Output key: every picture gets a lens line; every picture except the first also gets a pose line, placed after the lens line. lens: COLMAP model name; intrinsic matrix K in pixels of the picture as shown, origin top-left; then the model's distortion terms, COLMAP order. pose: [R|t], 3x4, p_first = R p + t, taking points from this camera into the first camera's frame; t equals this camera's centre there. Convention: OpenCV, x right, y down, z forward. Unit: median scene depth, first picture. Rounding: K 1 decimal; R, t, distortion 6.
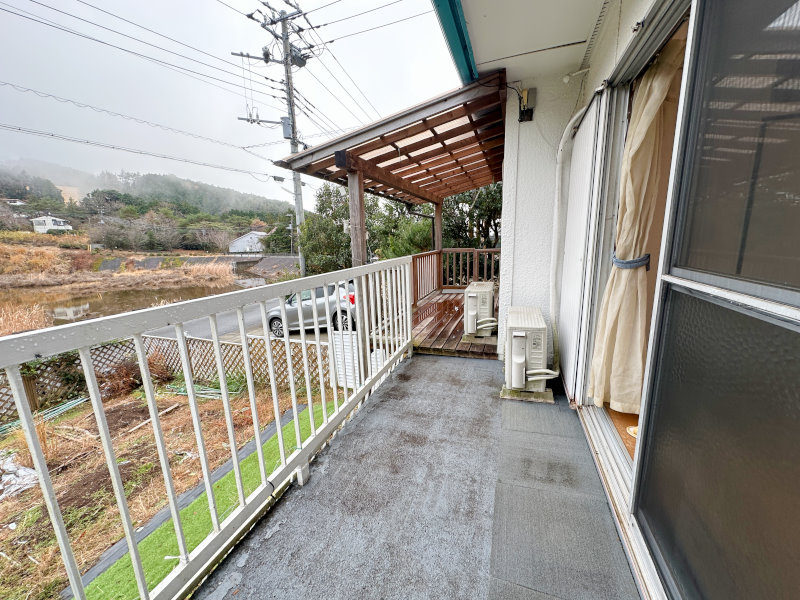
lens RADIAL K [[318.7, 0, 398.5], [0, 318.7, 300.3], [0, 0, 1]] dist [-0.003132, 0.000694]
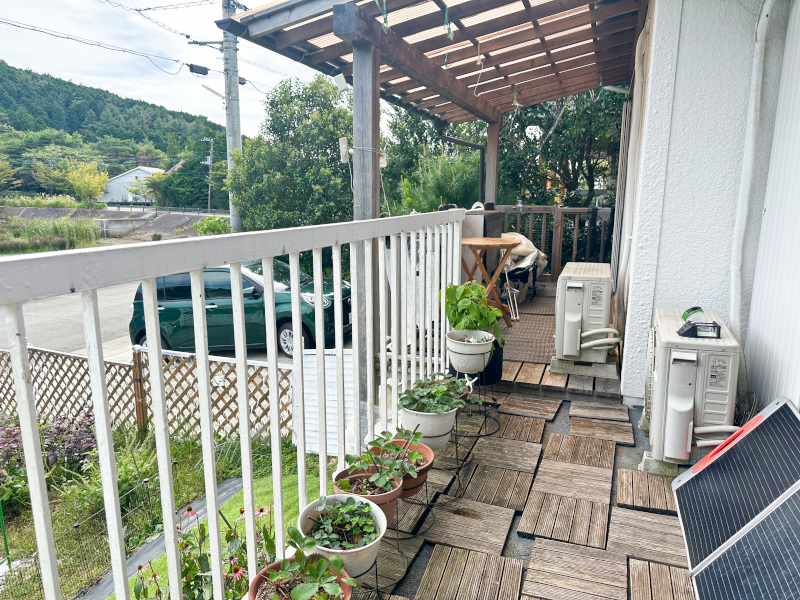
lens RADIAL K [[567.4, 0, 396.8], [0, 567.4, 298.2], [0, 0, 1]] dist [0.011644, -0.013530]
pose [[0.999202, 0.039778, 0.003685, -0.062446], [-0.039764, 0.999202, -0.003684, 0.019435], [-0.003829, 0.003534, 0.999986, 0.036132]]
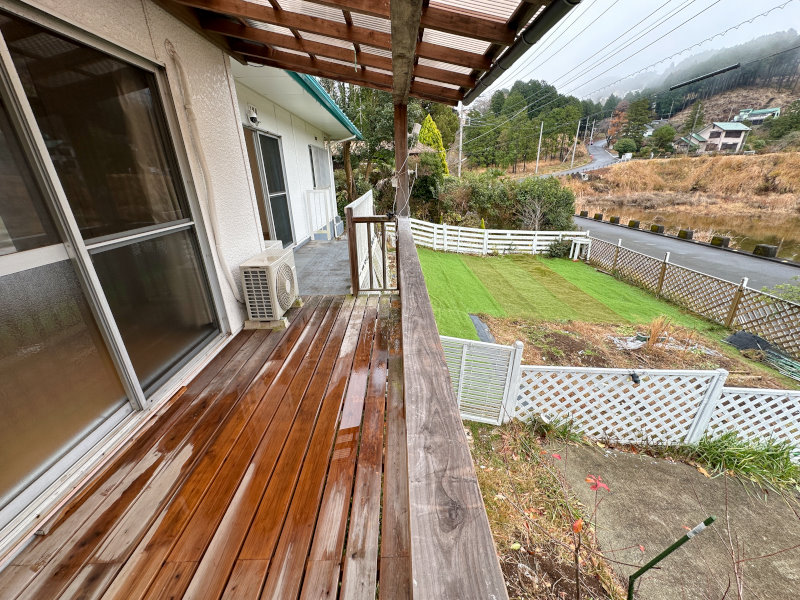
lens RADIAL K [[318.7, 0, 399.3], [0, 318.7, 298.9], [0, 0, 1]] dist [-0.003132, 0.000694]
pose [[-0.936056, 0.176141, -0.304588, 0.198227], [-0.013993, 0.846351, 0.532442, -0.367664], [0.351573, 0.502657, -0.789767, 1.707282]]
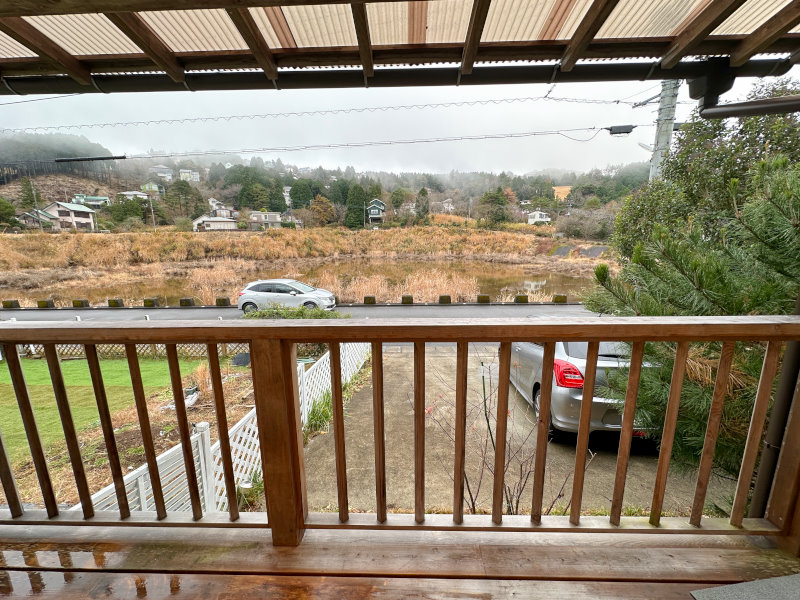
lens RADIAL K [[318.7, 0, 397.3], [0, 318.7, 300.8], [0, 0, 1]] dist [-0.003132, 0.000694]
pose [[0.312176, 0.207474, -0.927093, 0.360187], [-0.175695, 0.971637, 0.158281, -0.279926], [0.933637, 0.113474, 0.339774, 1.381739]]
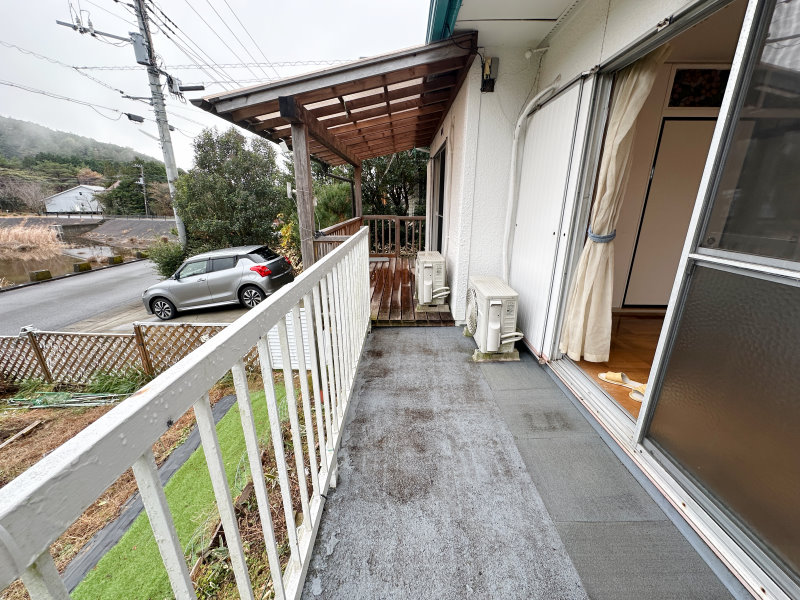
lens RADIAL K [[318.7, 0, 398.7], [0, 318.7, 300.5], [0, 0, 1]] dist [-0.003132, 0.000694]
pose [[0.943318, -0.069624, 0.324505, -0.168784], [0.034017, 0.992882, 0.114142, -0.021063], [-0.330142, -0.096633, 0.938972, 0.058074]]
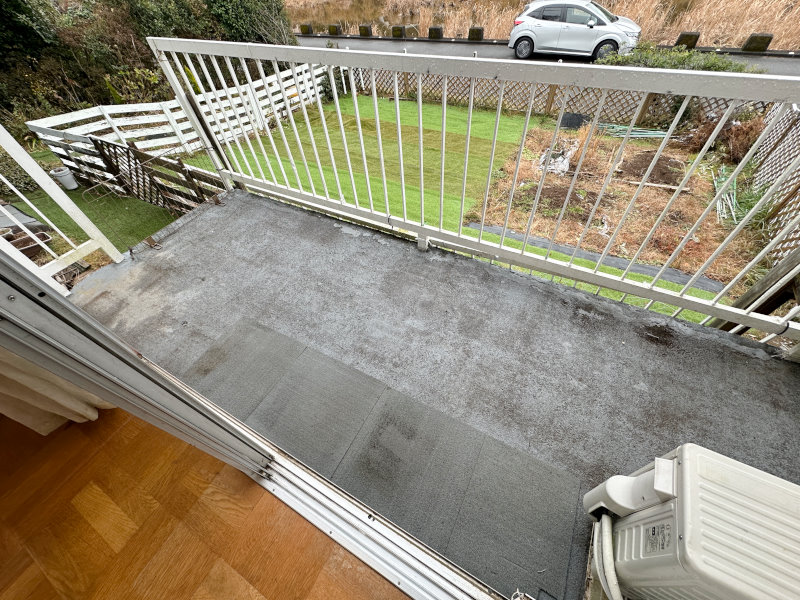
lens RADIAL K [[318.7, 0, 401.9], [0, 318.7, 299.1], [0, 0, 1]] dist [-0.003132, 0.000694]
pose [[-0.151183, 0.778943, -0.608598, 0.286819], [-0.117870, 0.597077, 0.793477, -0.139533], [0.981453, 0.191696, 0.001546, 0.420523]]
